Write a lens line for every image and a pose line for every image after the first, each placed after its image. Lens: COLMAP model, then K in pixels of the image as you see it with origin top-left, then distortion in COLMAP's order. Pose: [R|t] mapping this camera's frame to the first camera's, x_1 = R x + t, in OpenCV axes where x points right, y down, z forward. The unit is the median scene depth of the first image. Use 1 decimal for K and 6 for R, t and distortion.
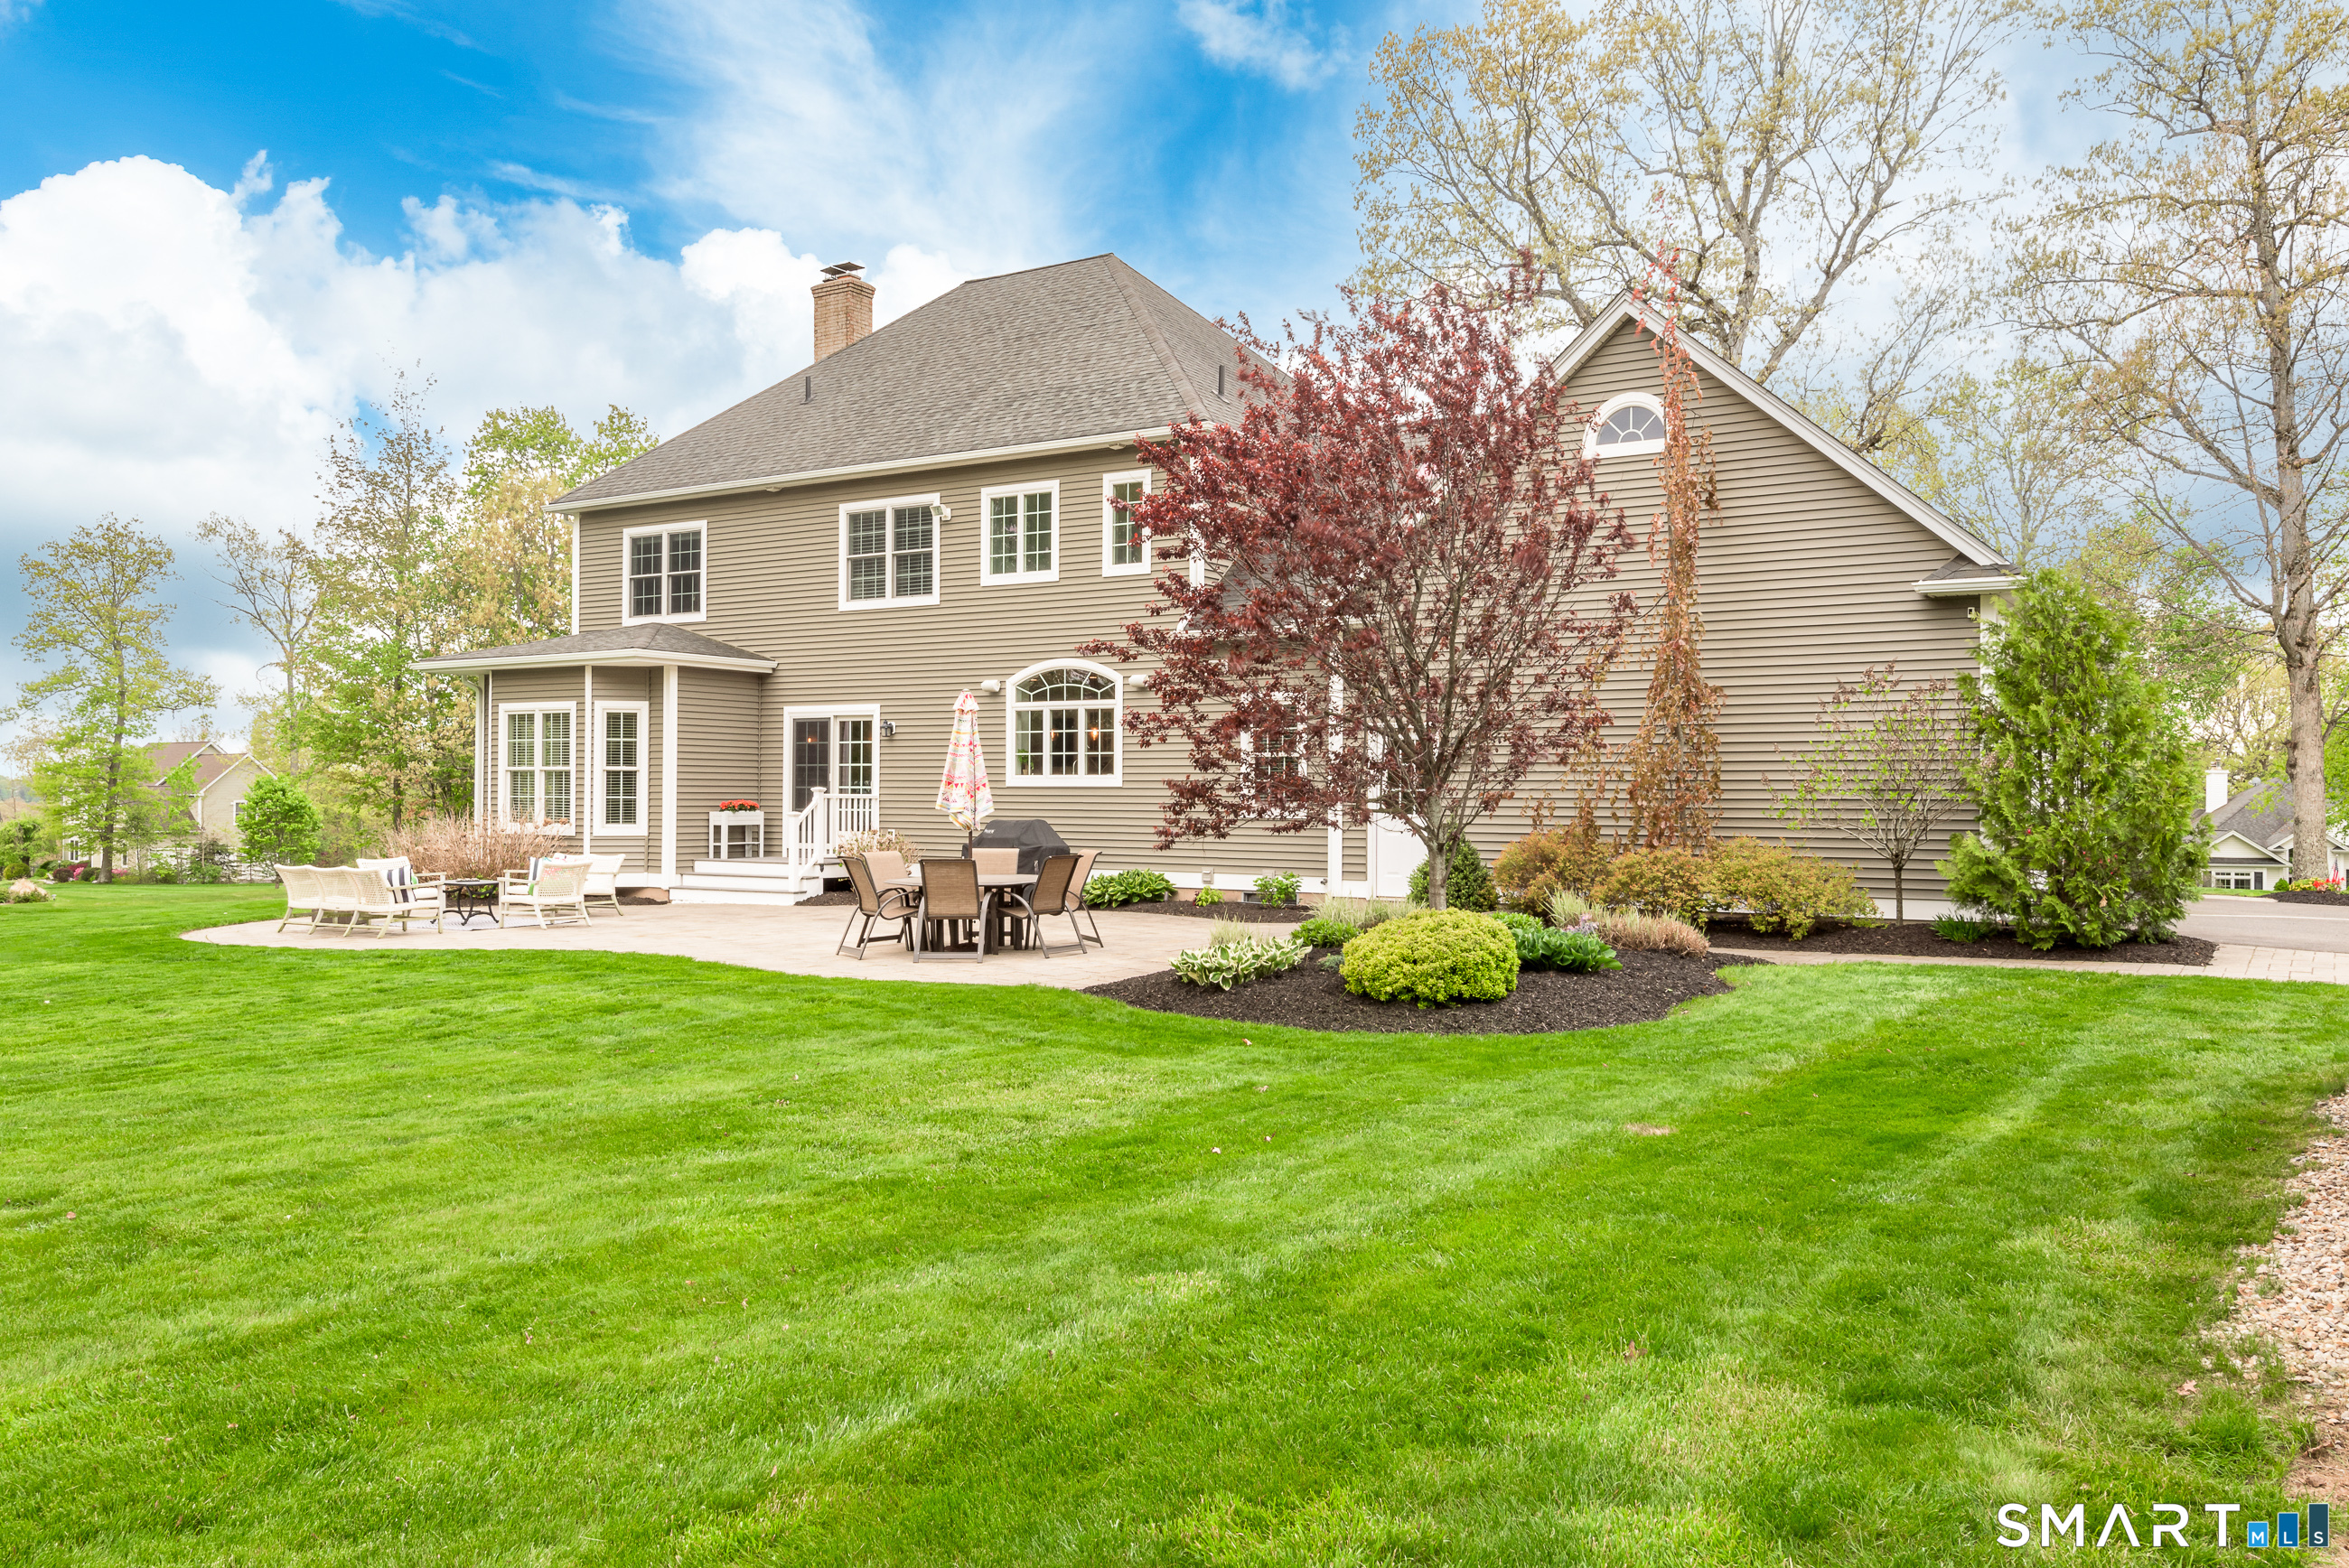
lens RADIAL K [[1771.0, 0, 1173.4], [0, 1771.0, 790.4], [0, 0, 1]] dist [0.035647, 0.000064]
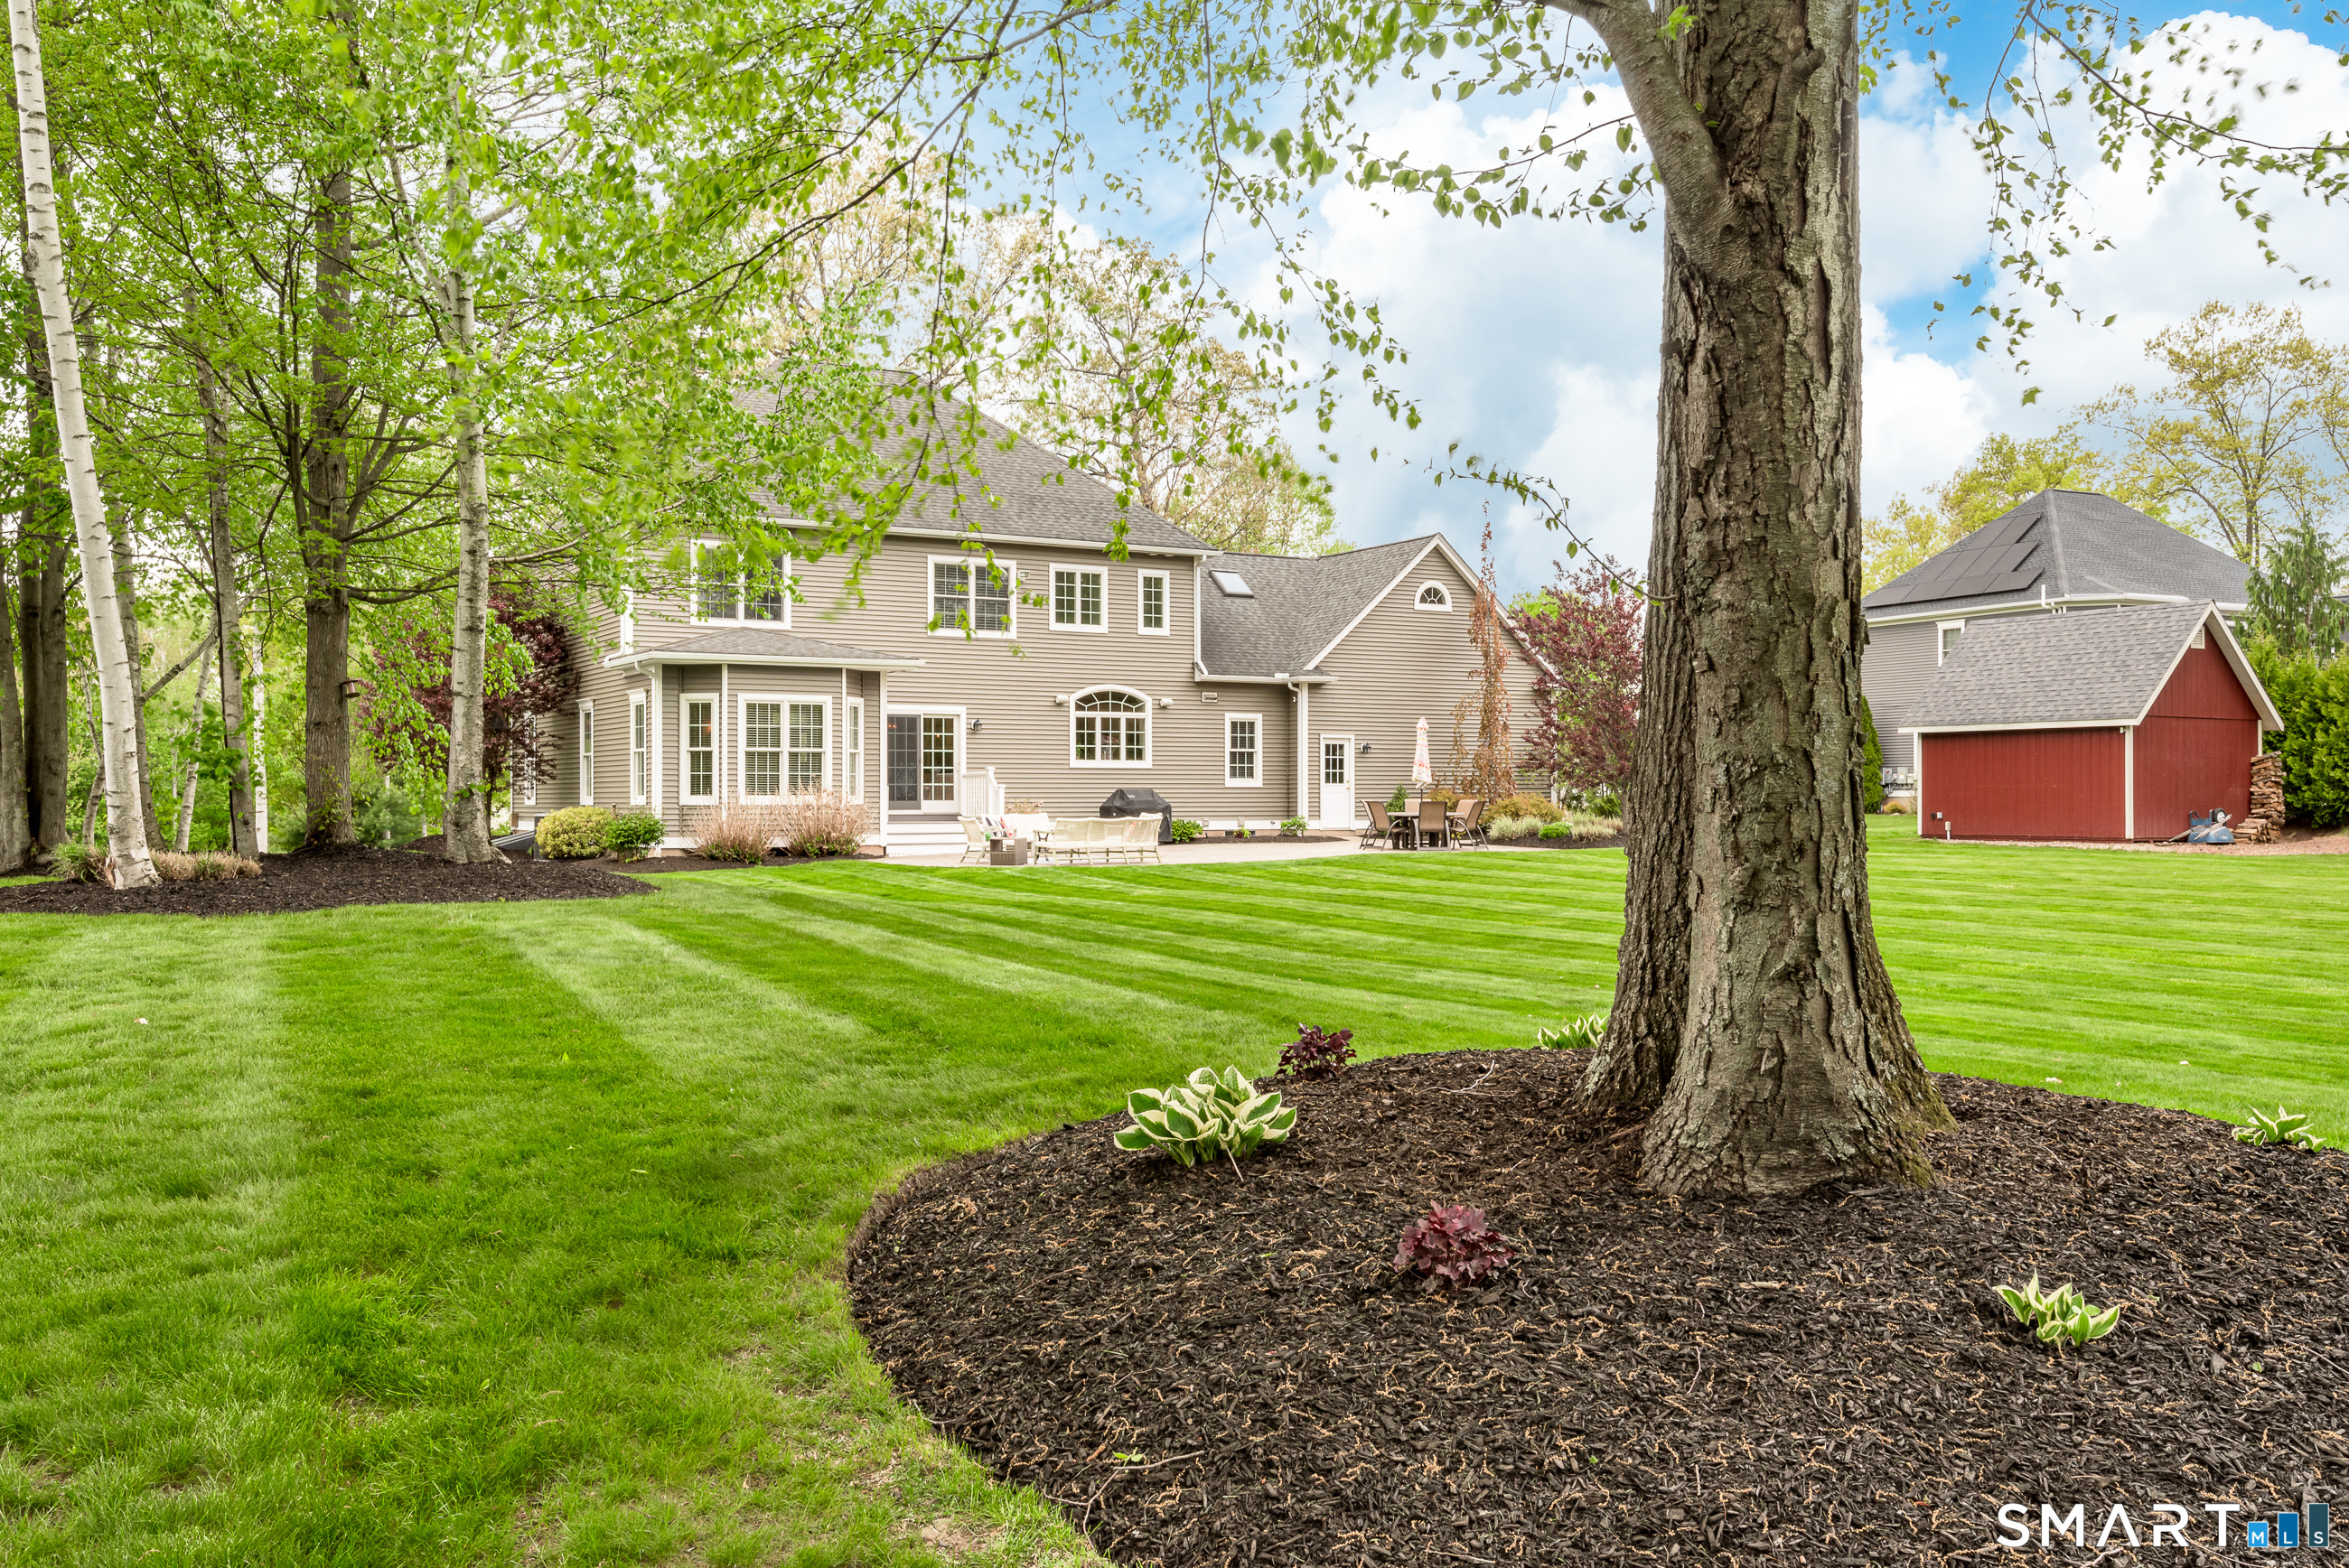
lens RADIAL K [[2020.7, 0, 1173.4], [0, 2020.7, 782.9], [0, 0, 1]] dist [0.009550, 0.001737]
pose [[0.436632, -0.000992, 0.899640, -1.577342], [-0.000557, 0.999999, 0.001373, 0.008352], [-0.899640, -0.001101, 0.436631, 0.182349]]
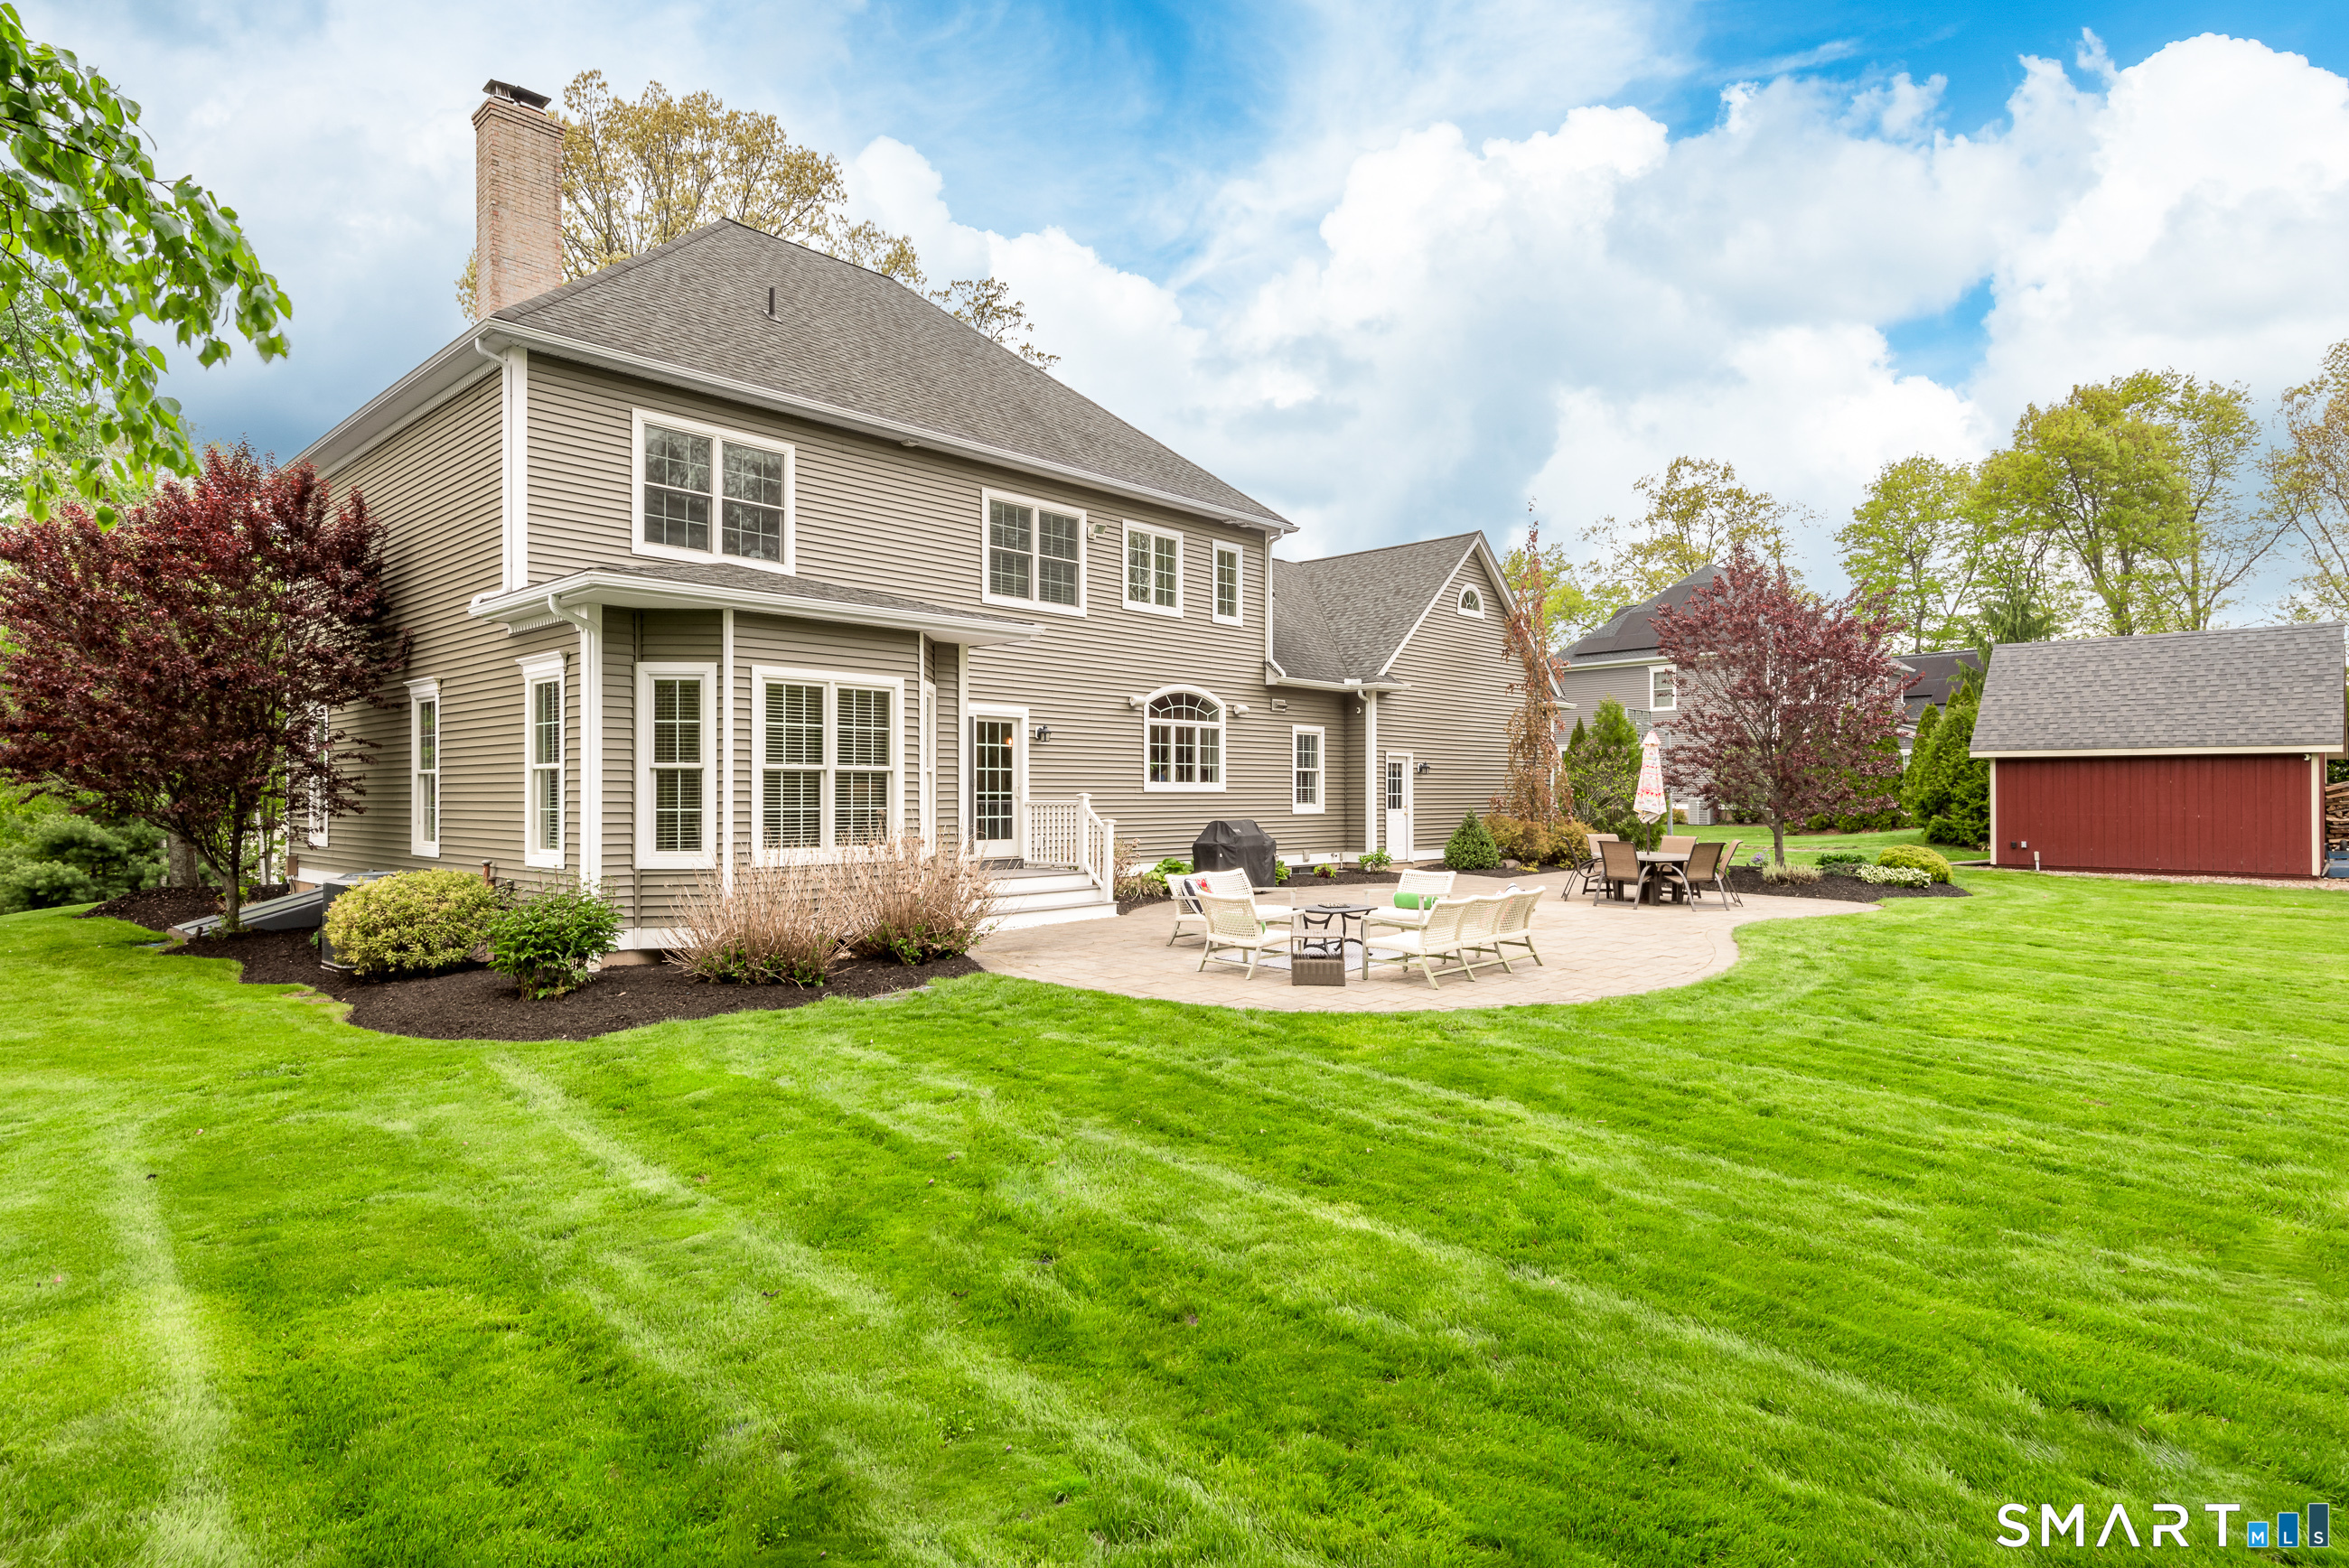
lens RADIAL K [[1251.6, 0, 1178.2], [0, 1251.6, 783.0], [0, 0, 1]] dist [0.020016, -0.000009]
pose [[0.166516, 0.000333, 0.986039, -0.872923], [-0.005547, 0.999984, 0.000599, -0.008325], [-0.986023, -0.005569, 0.166515, 0.844888]]
